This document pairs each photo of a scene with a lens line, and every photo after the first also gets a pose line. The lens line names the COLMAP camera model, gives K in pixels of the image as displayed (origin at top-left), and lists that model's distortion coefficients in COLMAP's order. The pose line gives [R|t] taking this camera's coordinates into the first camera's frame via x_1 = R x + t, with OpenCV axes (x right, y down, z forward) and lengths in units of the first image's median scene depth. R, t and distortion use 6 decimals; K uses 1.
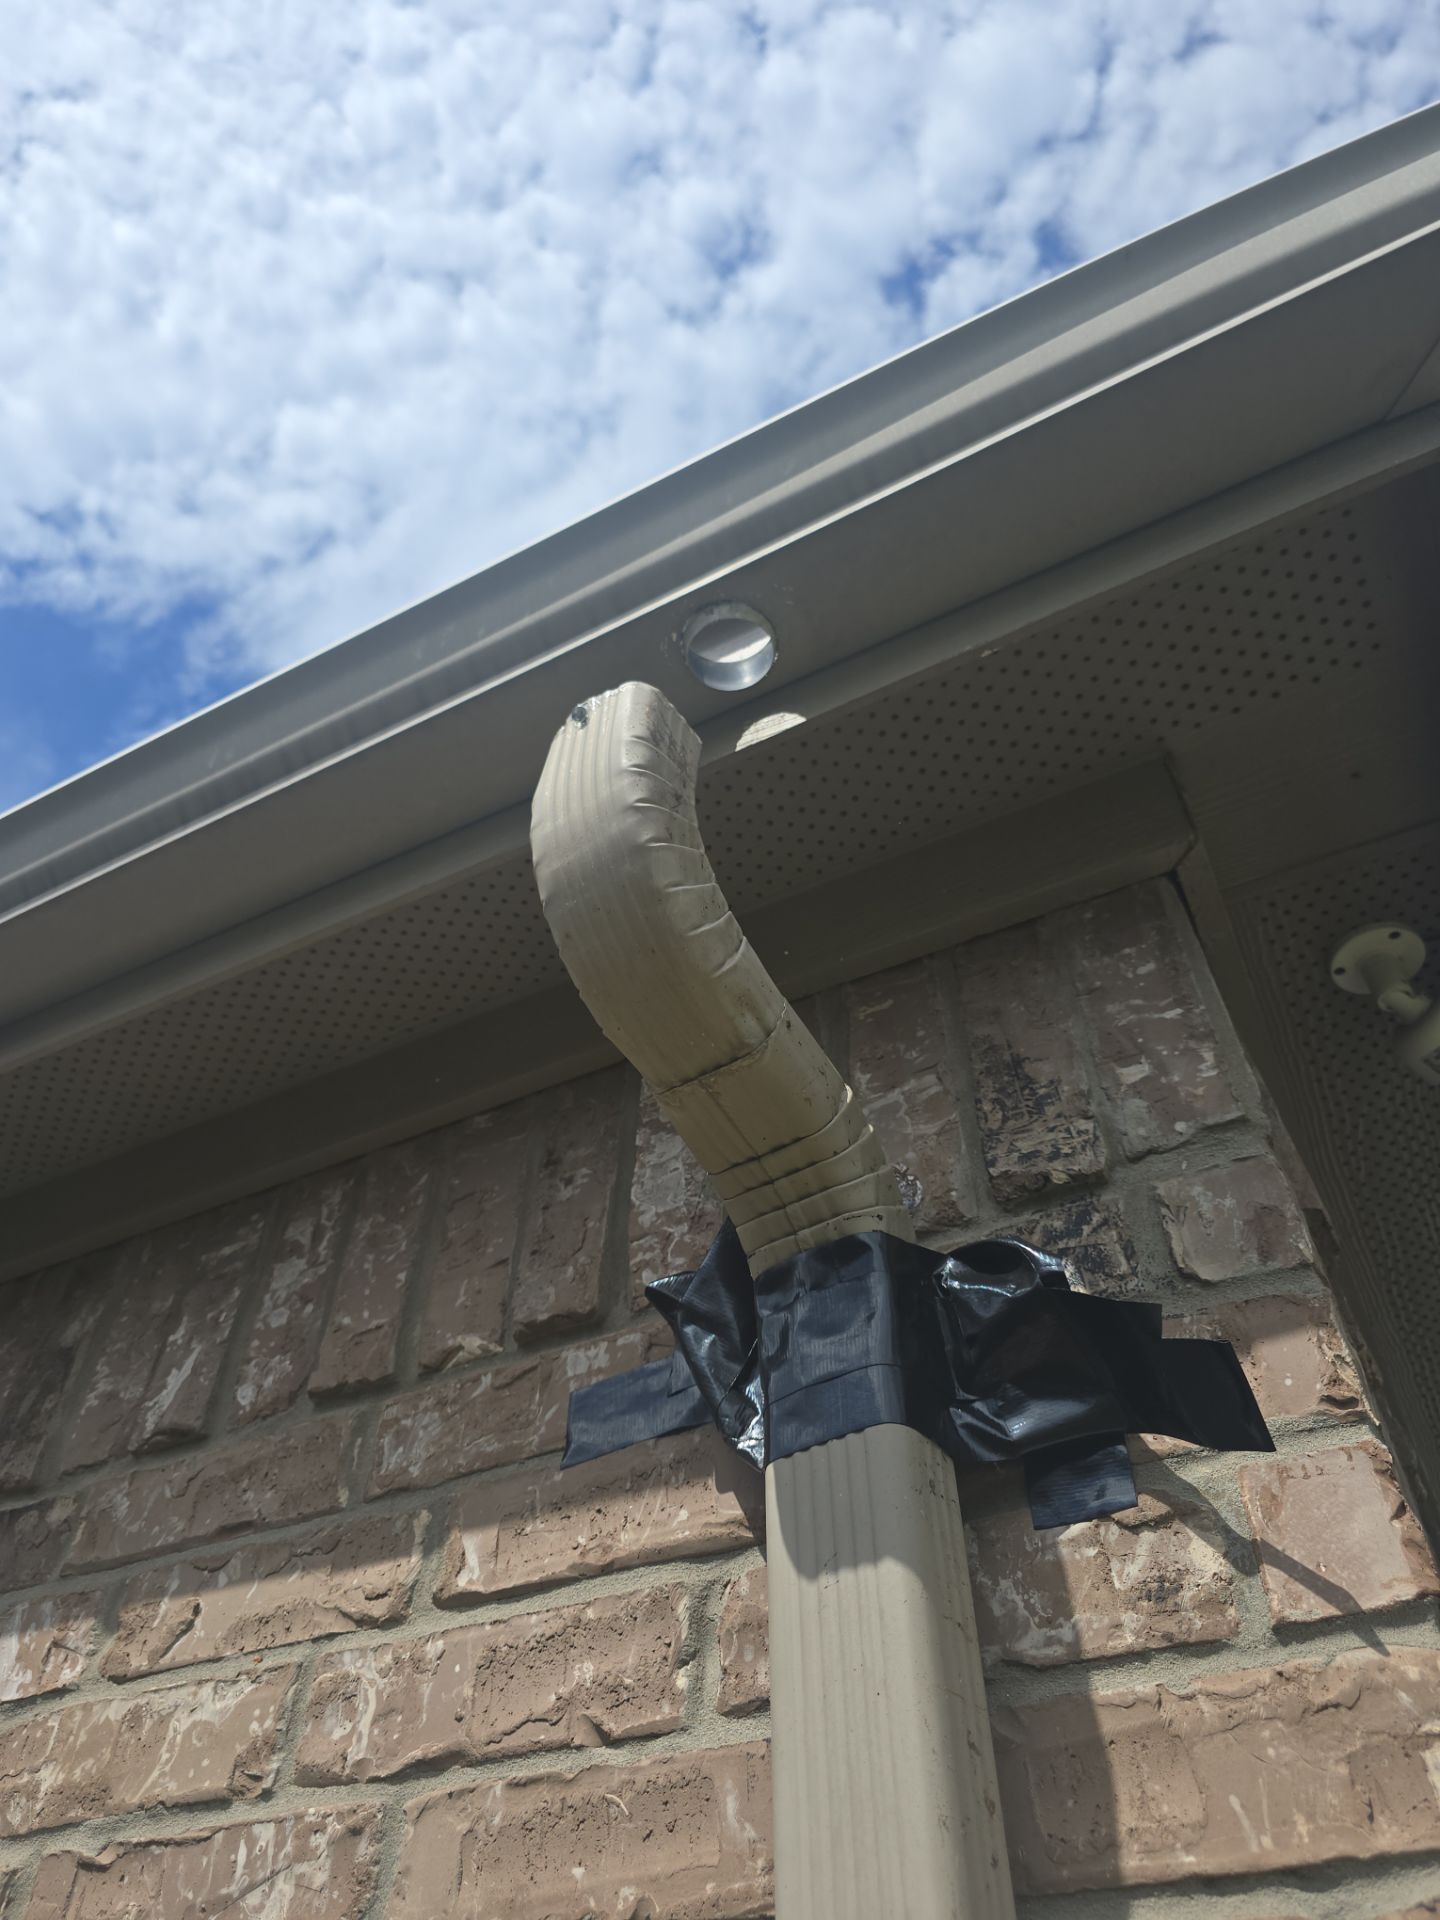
lens RADIAL K [[1298.3, 0, 728.1], [0, 1298.3, 980.9], [0, 0, 1]] dist [0.037947, -0.038055]
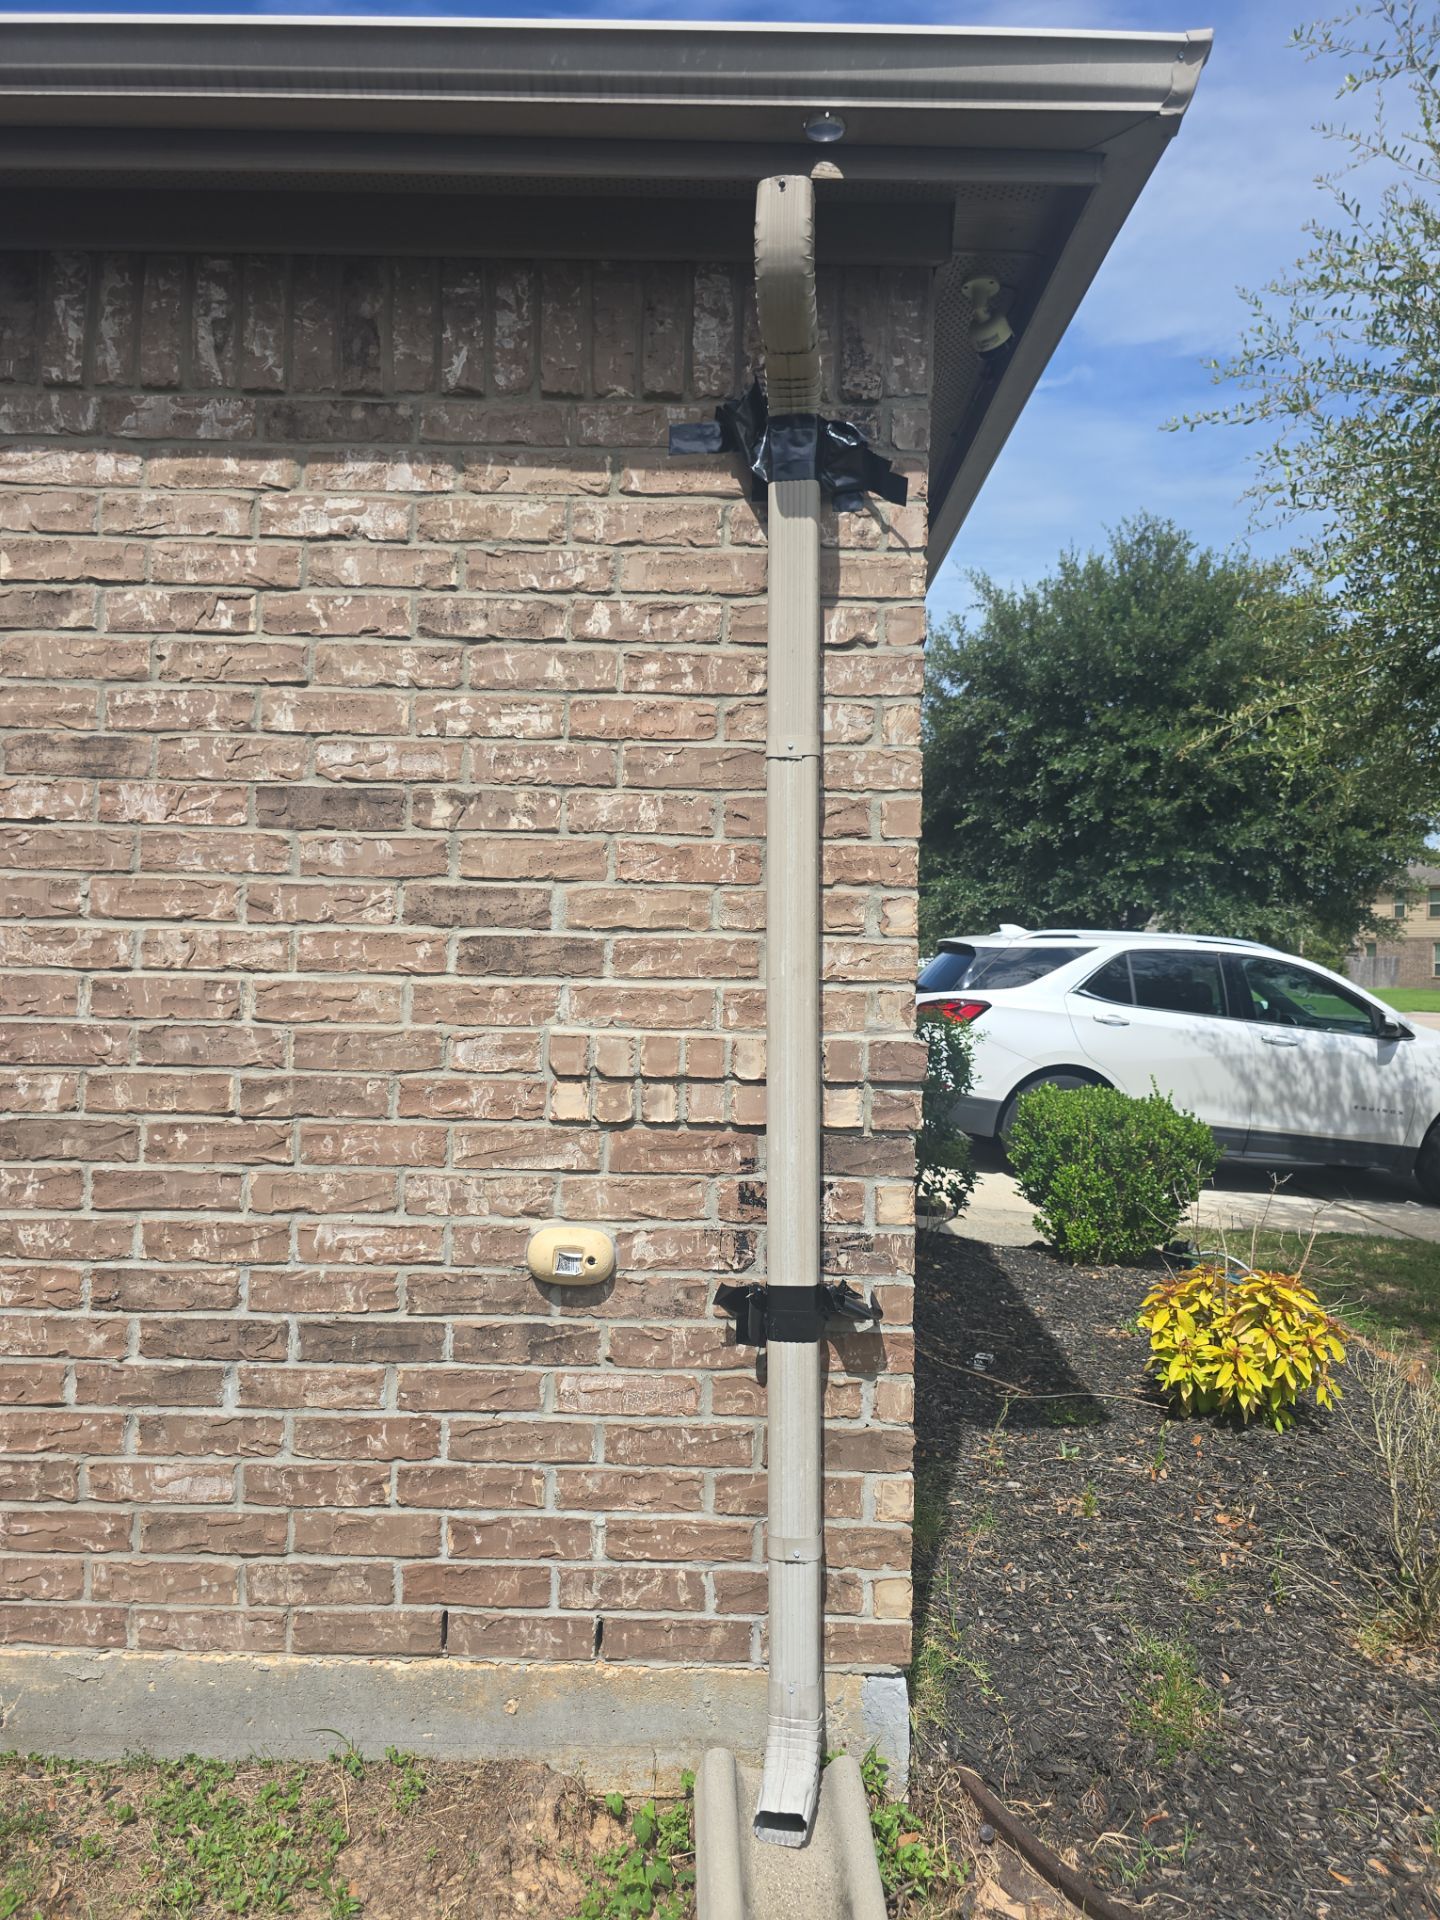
lens RADIAL K [[1298.3, 0, 728.1], [0, 1298.3, 980.9], [0, 0, 1]] dist [0.037947, -0.038055]
pose [[0.888290, -0.009410, 0.459187, -1.373968], [-0.337607, 0.664465, 0.666714, -0.827778], [-0.311387, -0.747260, 0.587061, -1.611799]]
